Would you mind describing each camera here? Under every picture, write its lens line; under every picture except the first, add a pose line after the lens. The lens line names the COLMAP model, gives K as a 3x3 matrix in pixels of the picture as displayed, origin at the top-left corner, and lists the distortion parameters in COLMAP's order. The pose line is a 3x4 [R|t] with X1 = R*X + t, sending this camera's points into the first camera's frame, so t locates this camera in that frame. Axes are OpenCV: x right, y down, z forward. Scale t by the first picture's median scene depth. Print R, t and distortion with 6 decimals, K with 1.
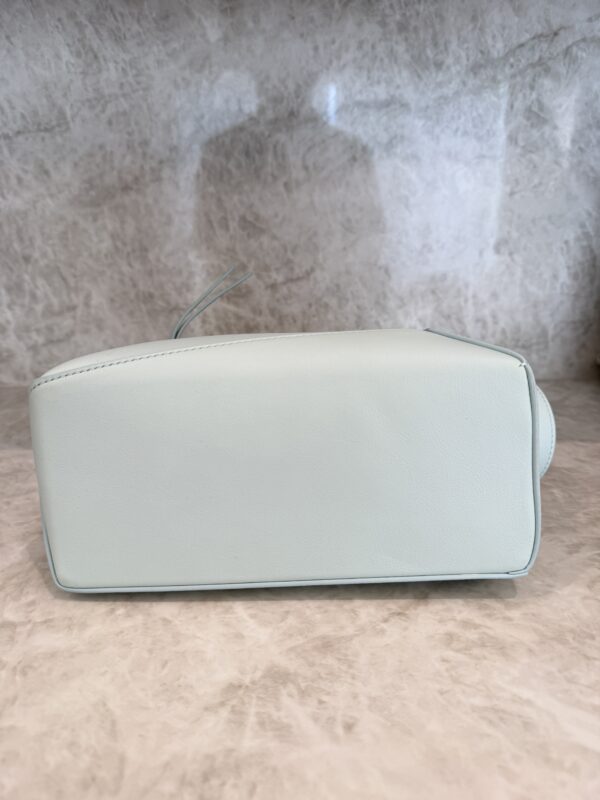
lens RADIAL K [[579.0, 0, 297.4], [0, 579.0, 395.9], [0, 0, 1]] dist [-0.023995, 0.001855]
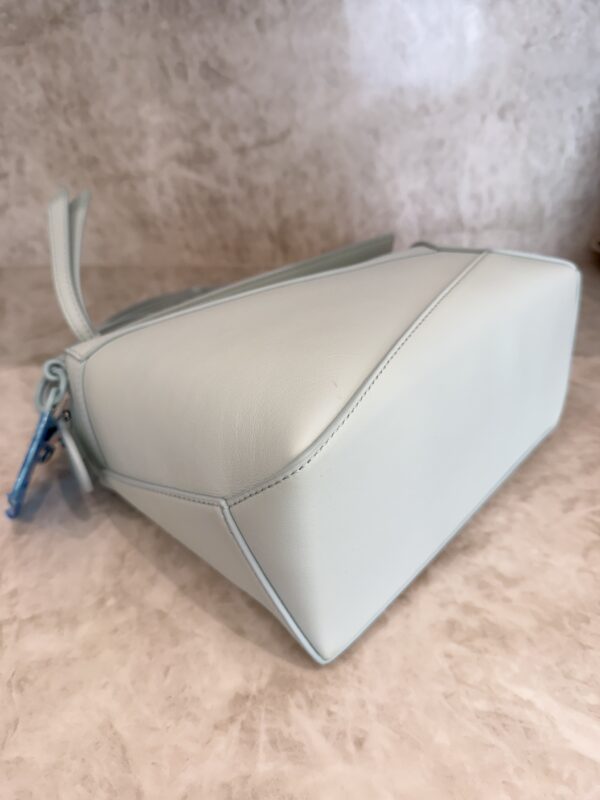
lens RADIAL K [[591.6, 0, 298.9], [0, 591.6, 396.6], [0, 0, 1]] dist [-0.048863, 0.012126]
pose [[0.996855, -0.008889, 0.078742, -0.033094], [-0.014742, 0.955538, 0.294499, -0.111183], [-0.077859, -0.294734, 0.952402, 0.072406]]
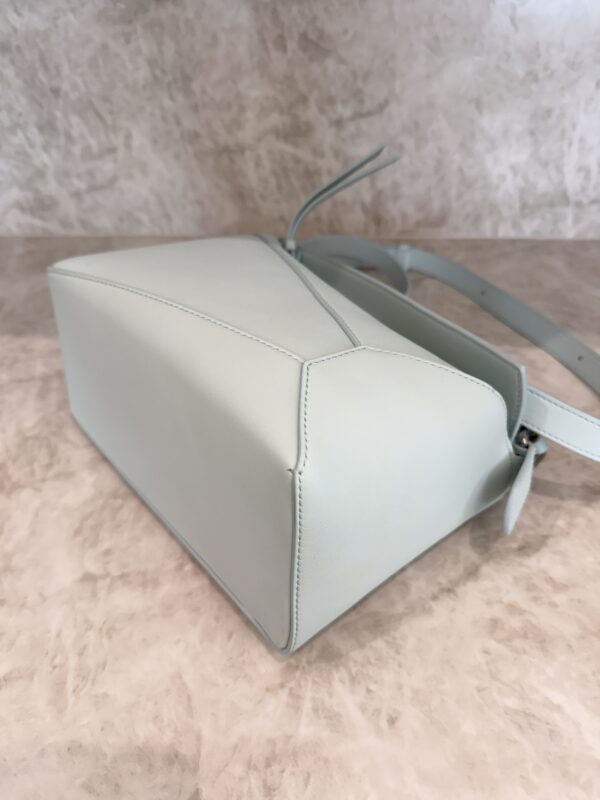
lens RADIAL K [[589.2, 0, 301.6], [0, 589.2, 400.3], [0, 0, 1]] dist [-0.050808, 0.020622]
pose [[0.995476, 0.044317, -0.084041, -0.007233], [-0.008504, 0.922559, 0.385762, -0.160216], [0.094629, -0.383303, 0.918762, 0.059733]]
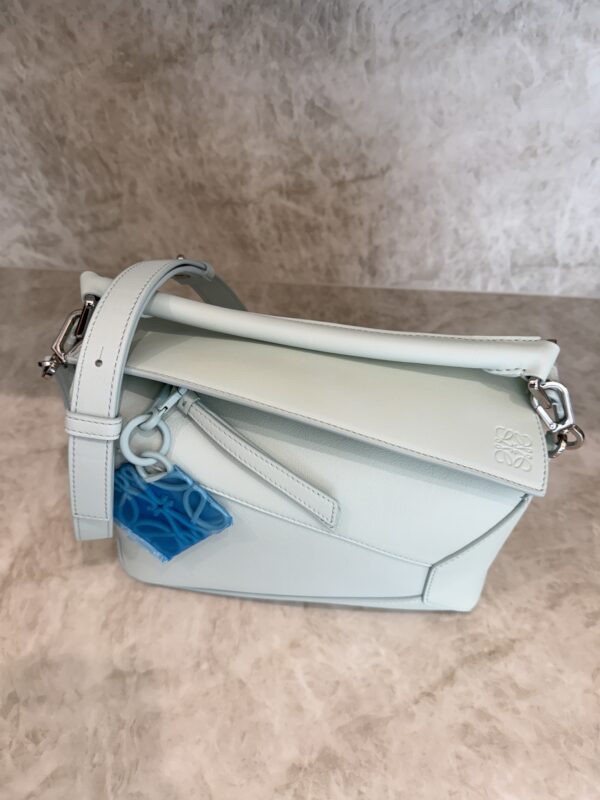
lens RADIAL K [[581.7, 0, 297.6], [0, 581.7, 399.7], [0, 0, 1]] dist [-0.030111, 0.005847]
pose [[0.995585, 0.078718, -0.051131, -0.040765], [-0.045725, 0.882433, 0.468211, -0.341020], [0.081976, -0.463806, 0.882136, 0.083234]]
